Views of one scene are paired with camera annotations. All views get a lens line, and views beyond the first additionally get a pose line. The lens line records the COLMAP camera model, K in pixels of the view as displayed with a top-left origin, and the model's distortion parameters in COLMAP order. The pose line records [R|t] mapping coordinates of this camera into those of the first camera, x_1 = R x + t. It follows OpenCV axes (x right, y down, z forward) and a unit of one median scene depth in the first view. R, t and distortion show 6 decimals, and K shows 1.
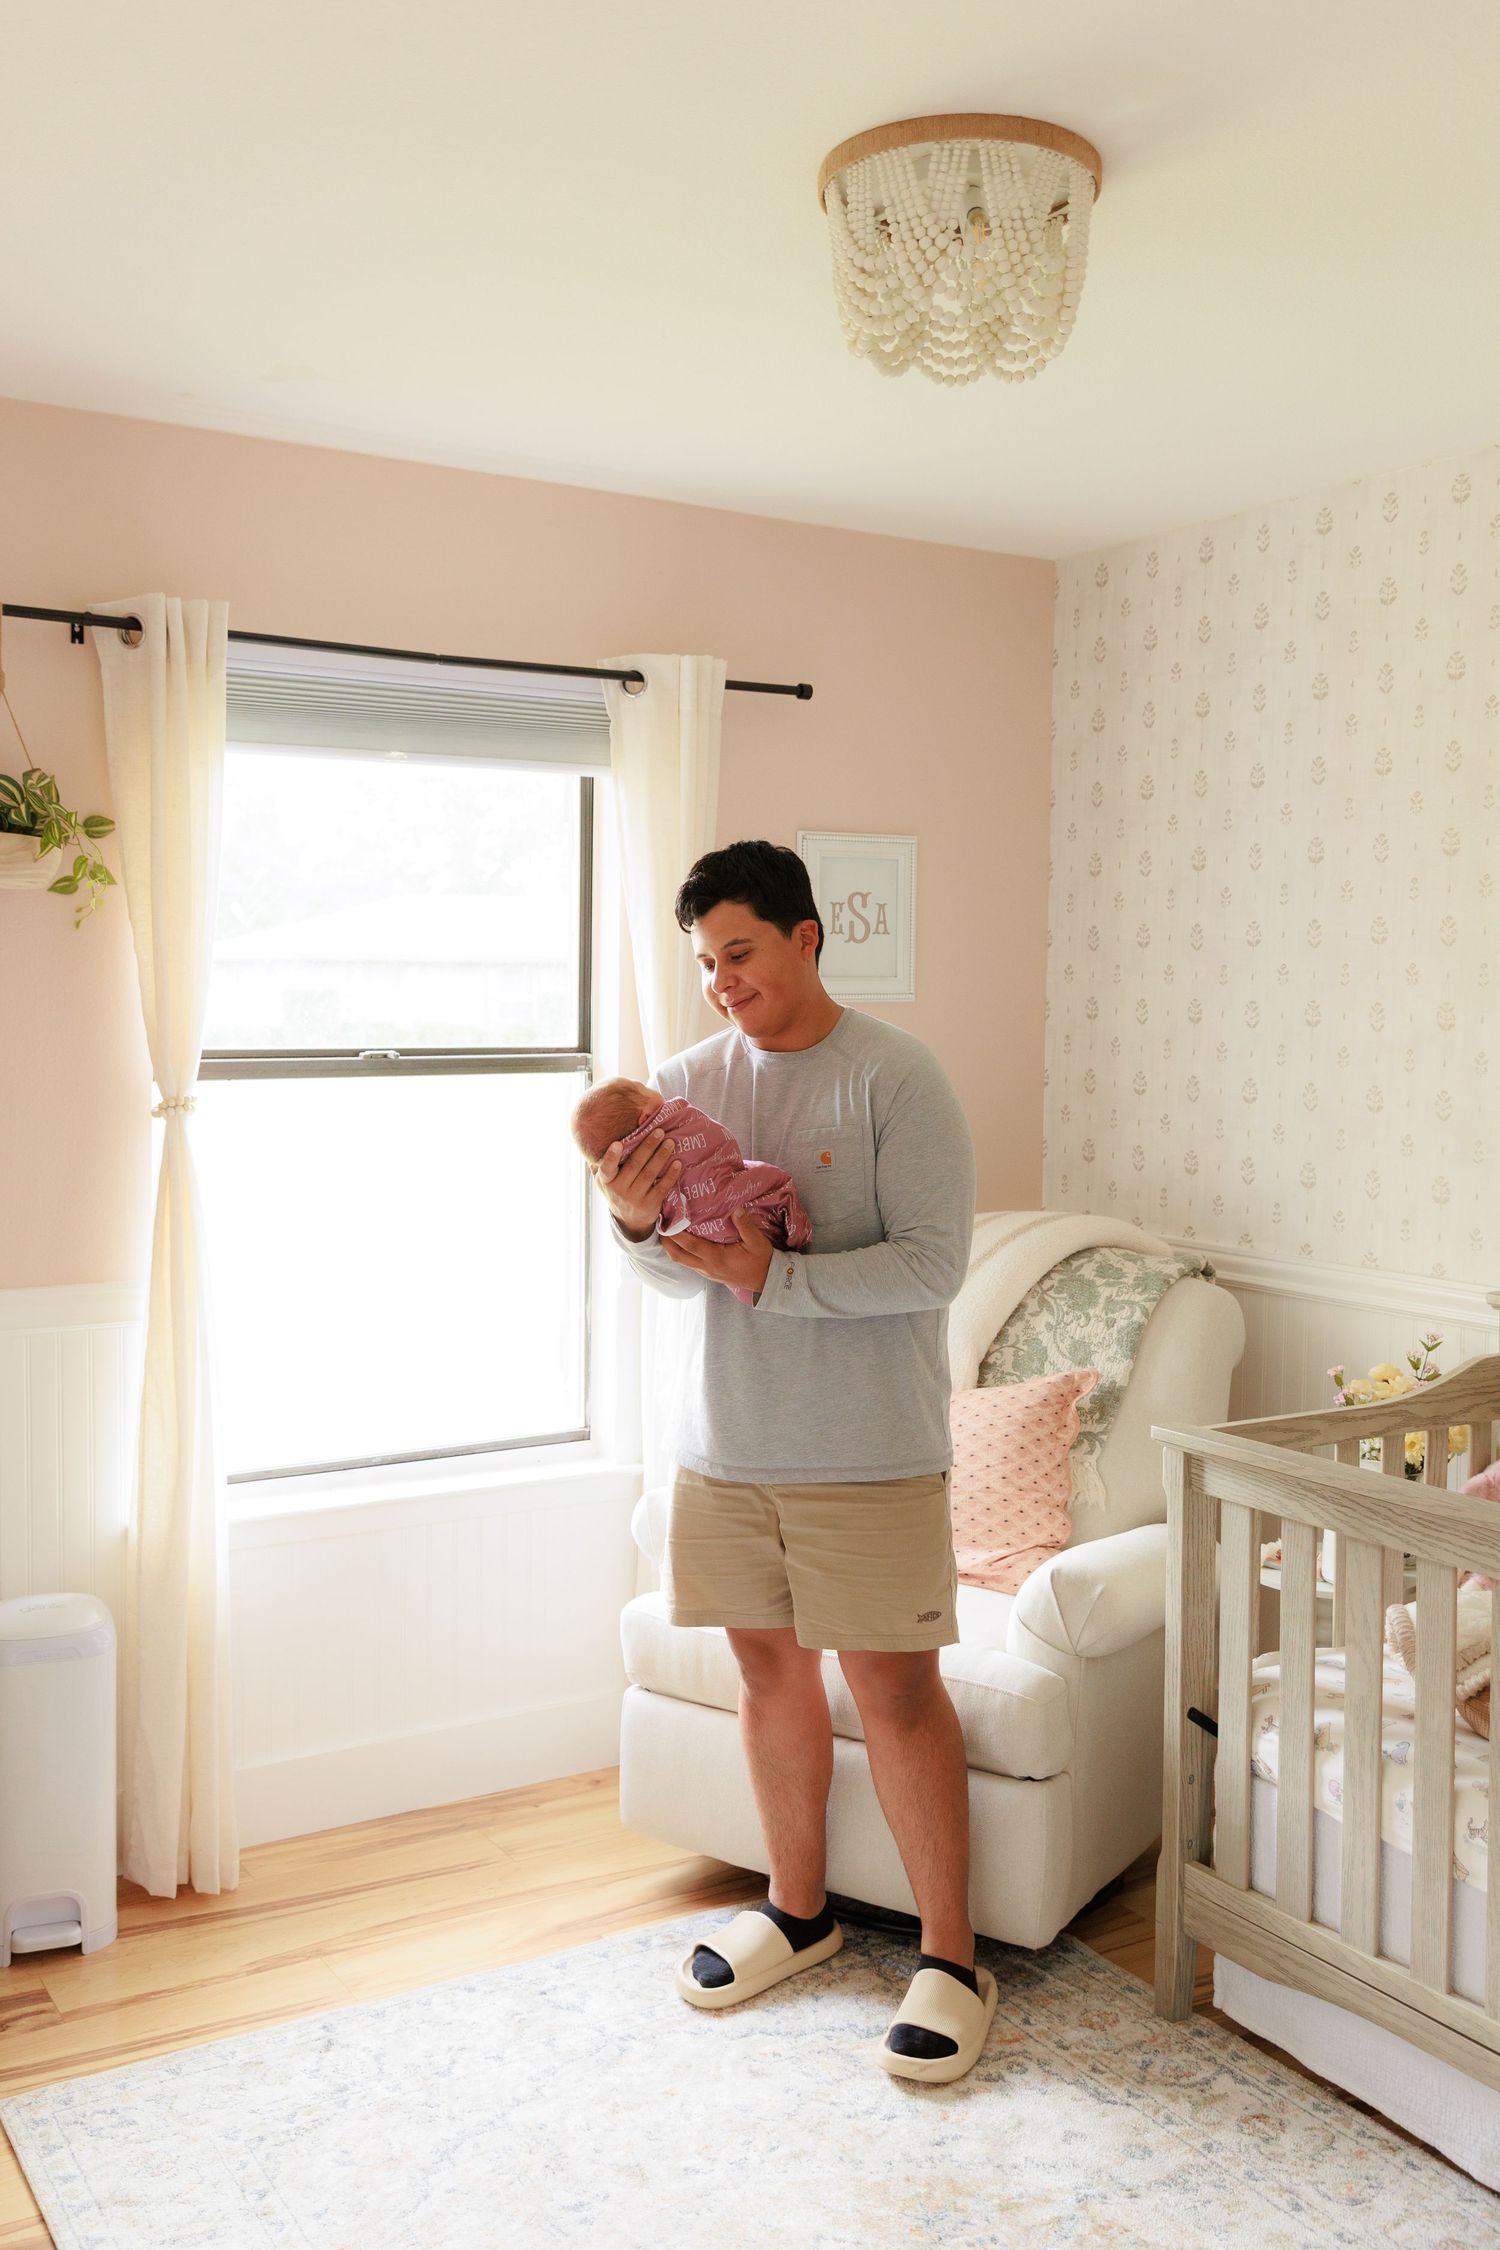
lens RADIAL K [[2067.4, 0, 726.9], [0, 2067.4, 1075.8], [0, 0, 1]] dist [0.012561, 0.000000]
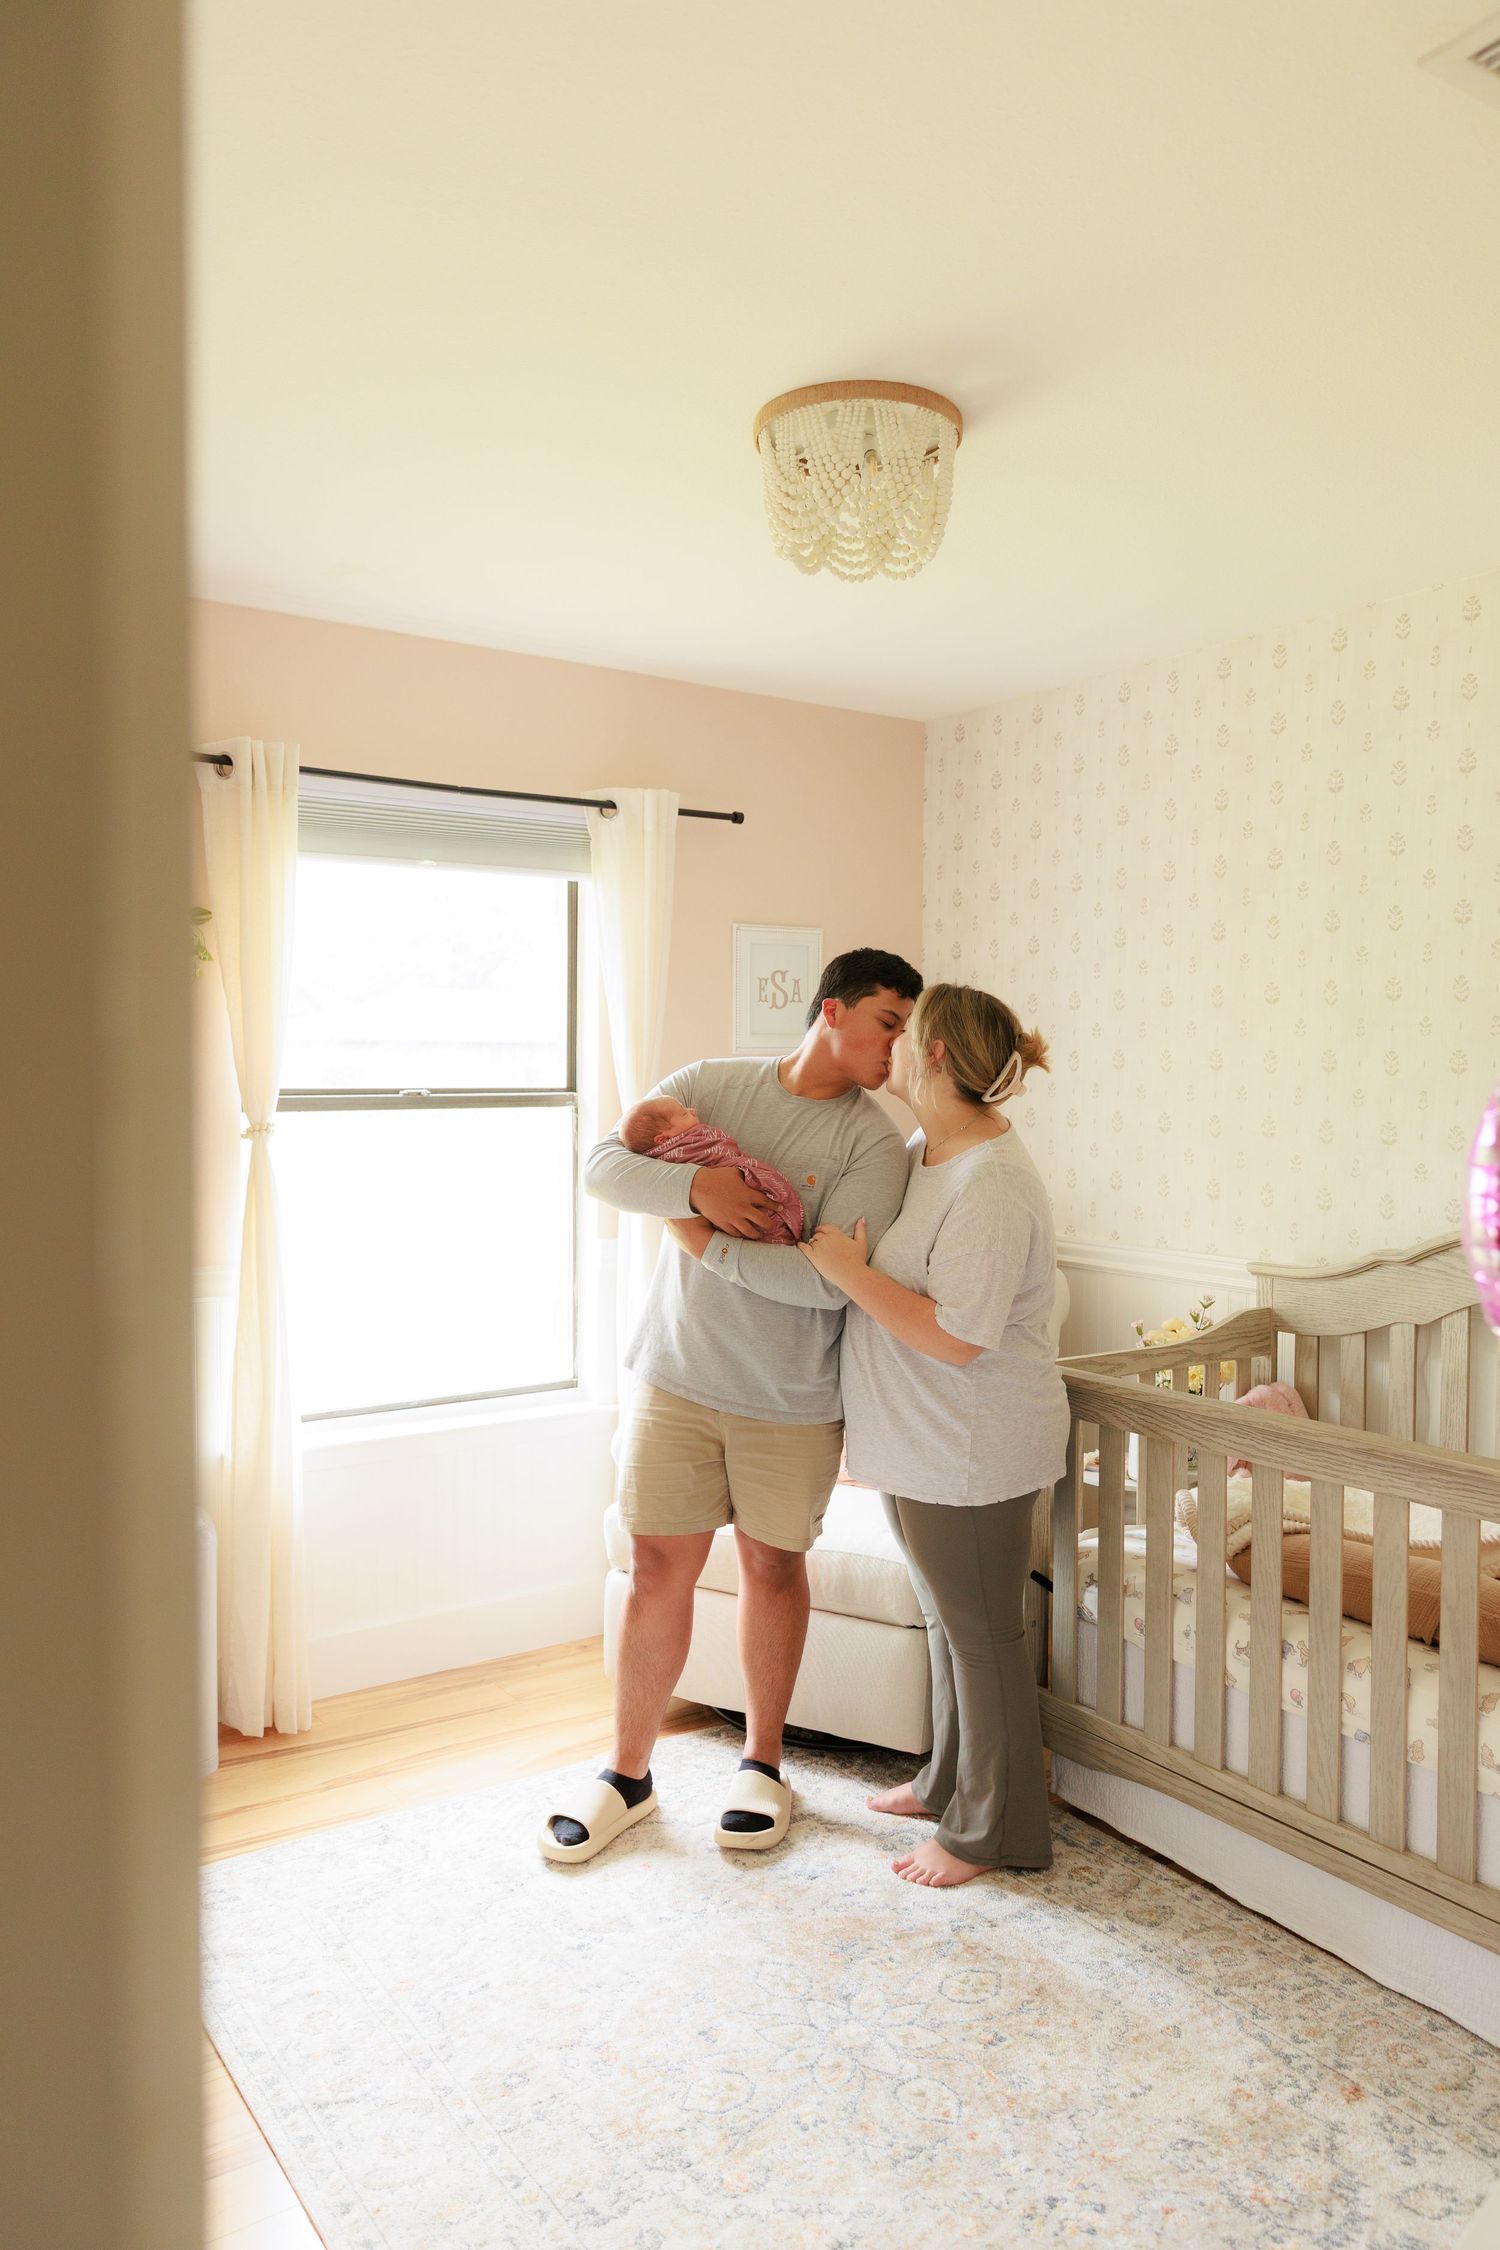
lens RADIAL K [[1597.1, 0, 758.2], [0, 1597.1, 1121.9], [0, 0, 1]] dist [0.001498, -0.000345]
pose [[0.998462, -0.005294, 0.055191, -0.008221], [0.005486, 0.999979, -0.003328, 0.014241], [-0.055172, 0.003626, 0.998470, -0.022138]]
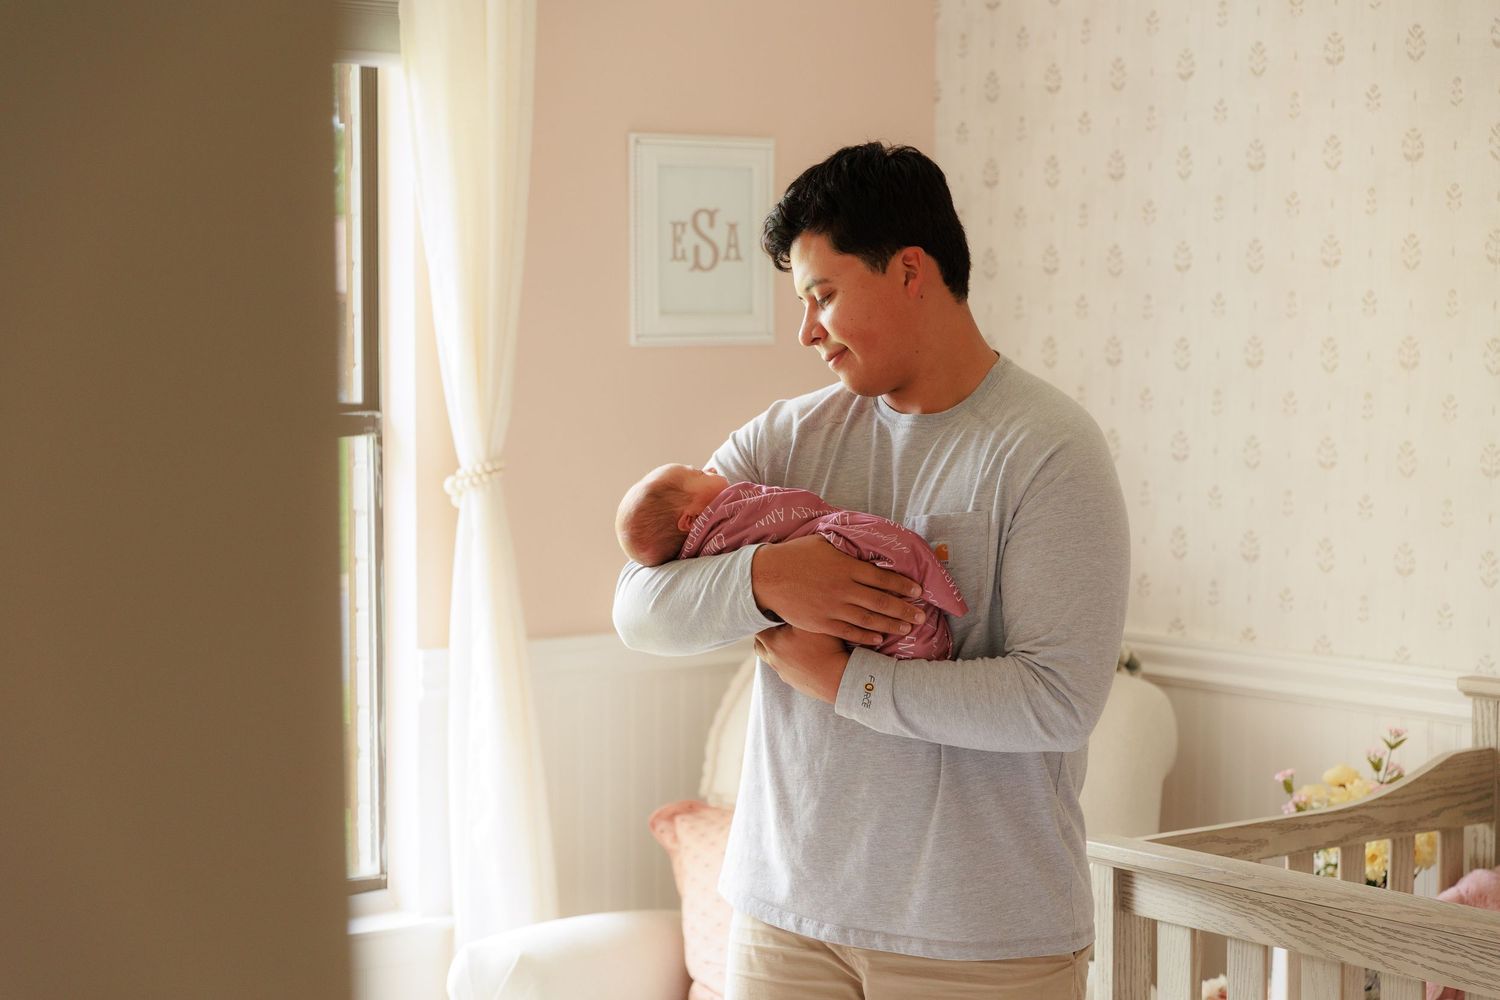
lens RADIAL K [[2744.6, 0, 744.0], [0, 2744.6, 508.6], [0, 0, 1]] dist [0.038021, 0.000000]
pose [[0.995364, -0.016187, 0.094812, -0.031839], [0.013839, 0.999582, 0.025371, 0.002124], [-0.095184, -0.023941, 0.995172, -0.097992]]
